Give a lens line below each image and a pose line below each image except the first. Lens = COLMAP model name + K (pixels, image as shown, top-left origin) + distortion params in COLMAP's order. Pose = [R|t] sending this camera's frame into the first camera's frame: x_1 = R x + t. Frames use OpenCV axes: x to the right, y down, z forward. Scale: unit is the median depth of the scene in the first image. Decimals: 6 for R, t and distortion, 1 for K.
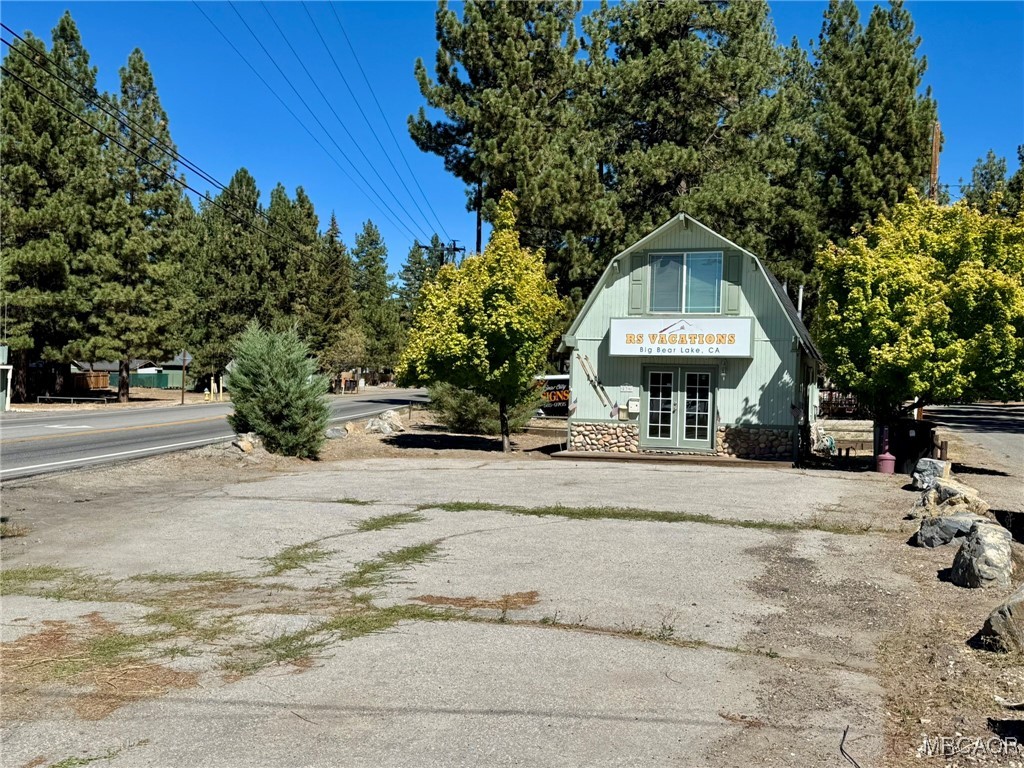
lens RADIAL K [[1005.9, 0, 508.9], [0, 1005.9, 387.4], [0, 0, 1]] dist [0.132349, -0.241622]
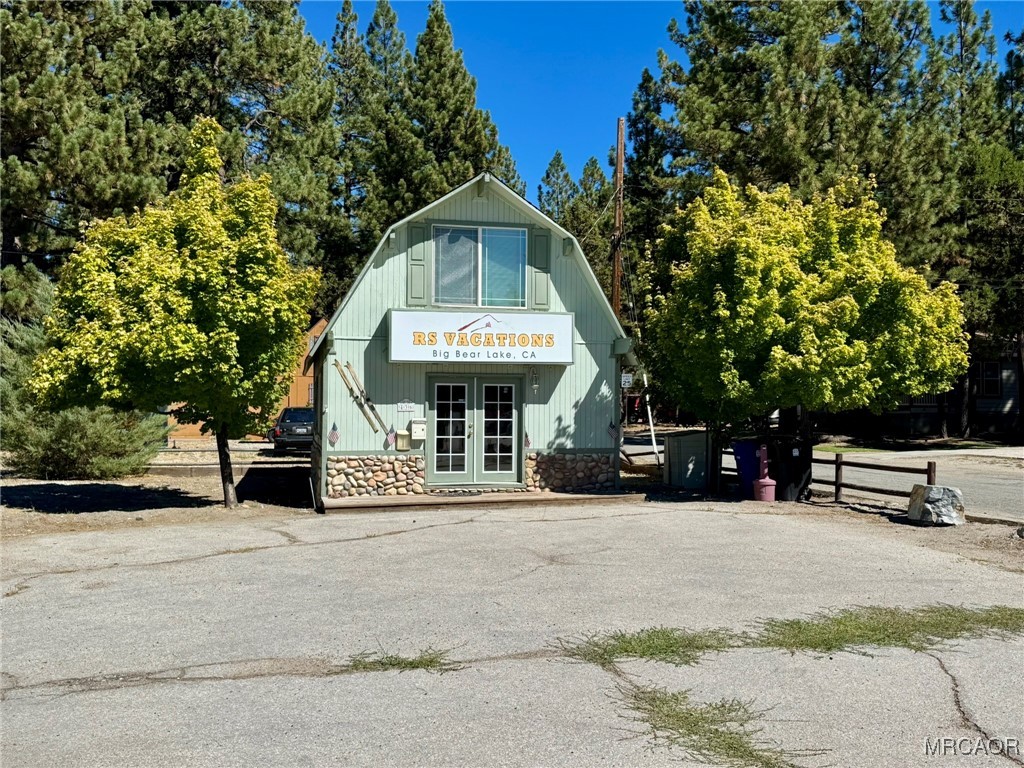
lens RADIAL K [[1005.9, 0, 508.9], [0, 1005.9, 387.4], [0, 0, 1]] dist [0.132349, -0.241622]
pose [[0.847153, -0.008999, 0.531272, -0.209005], [0.019060, 0.999728, -0.013460, -0.001764], [-0.531006, 0.021529, 0.847094, 0.343770]]
